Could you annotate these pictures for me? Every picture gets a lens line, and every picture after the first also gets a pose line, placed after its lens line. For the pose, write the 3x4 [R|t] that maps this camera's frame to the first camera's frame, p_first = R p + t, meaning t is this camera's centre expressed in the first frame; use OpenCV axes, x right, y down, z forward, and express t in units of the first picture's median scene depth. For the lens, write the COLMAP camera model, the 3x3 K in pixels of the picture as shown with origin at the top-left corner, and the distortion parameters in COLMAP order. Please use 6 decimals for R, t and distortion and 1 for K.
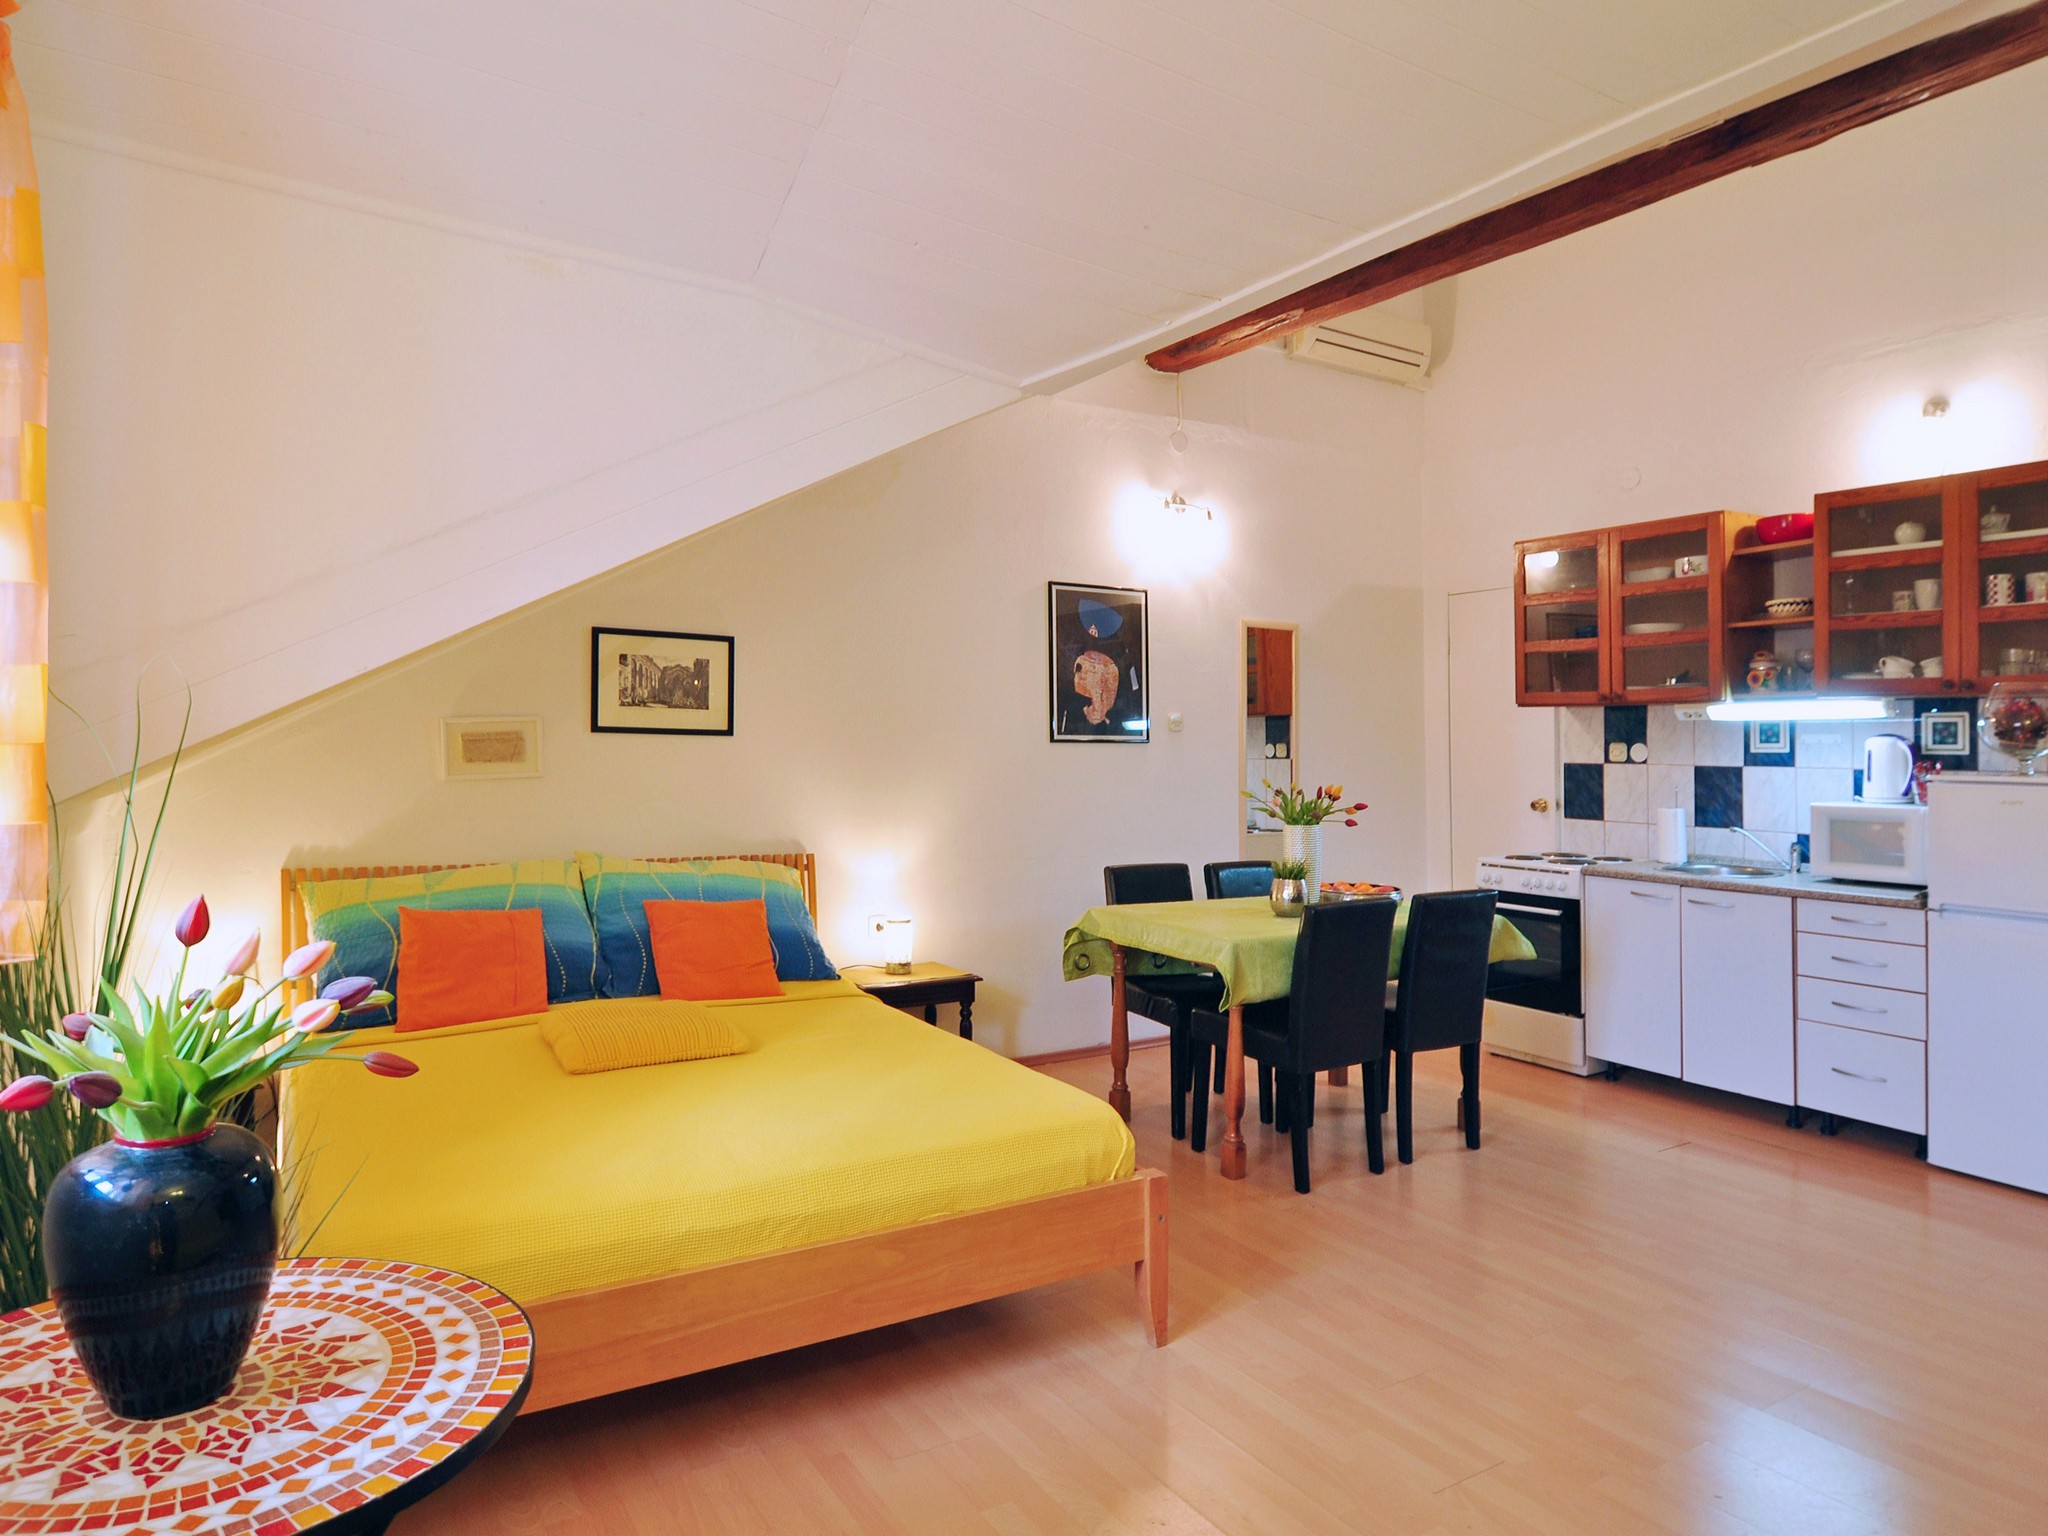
lens RADIAL K [[1223.2, 0, 847.5], [0, 1223.2, 730.4], [0, 0, 1]] dist [-0.009070, -0.000898]
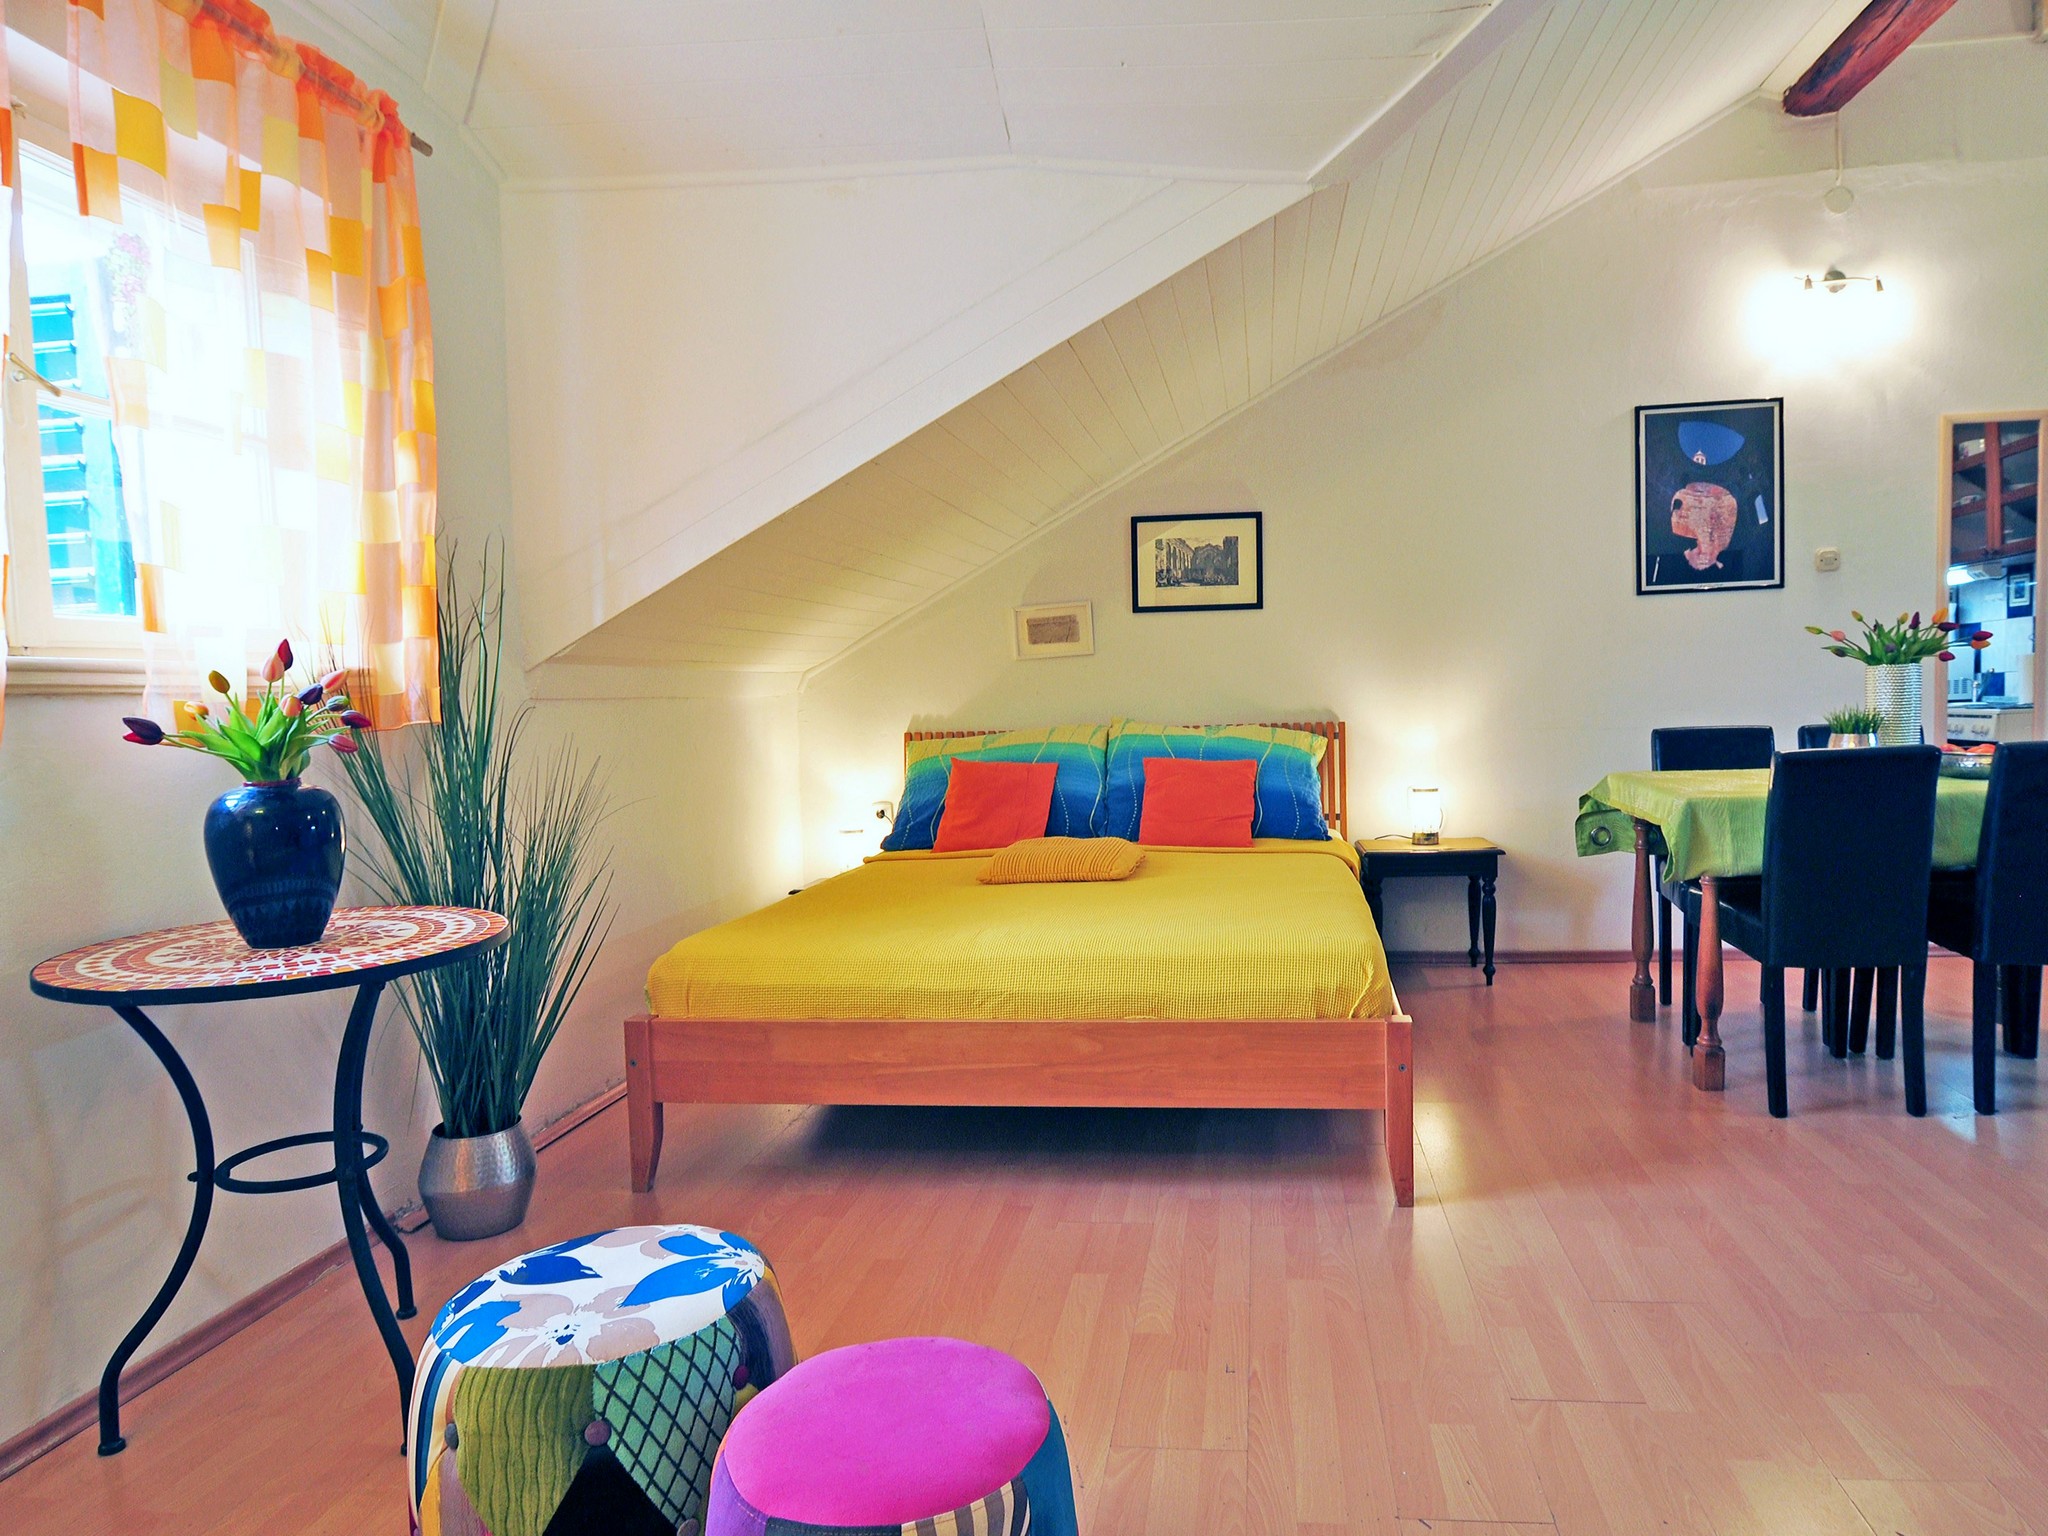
lens RADIAL K [[1098.5, 0, 898.8], [0, 1098.5, 721.3], [0, 0, 1]] dist [-0.004653, -0.005781]
pose [[0.801723, 0.000334, -0.597696, 0.216848], [0.036495, 0.998107, 0.049510, 0.042866], [0.596581, -0.061506, 0.800193, 0.067583]]
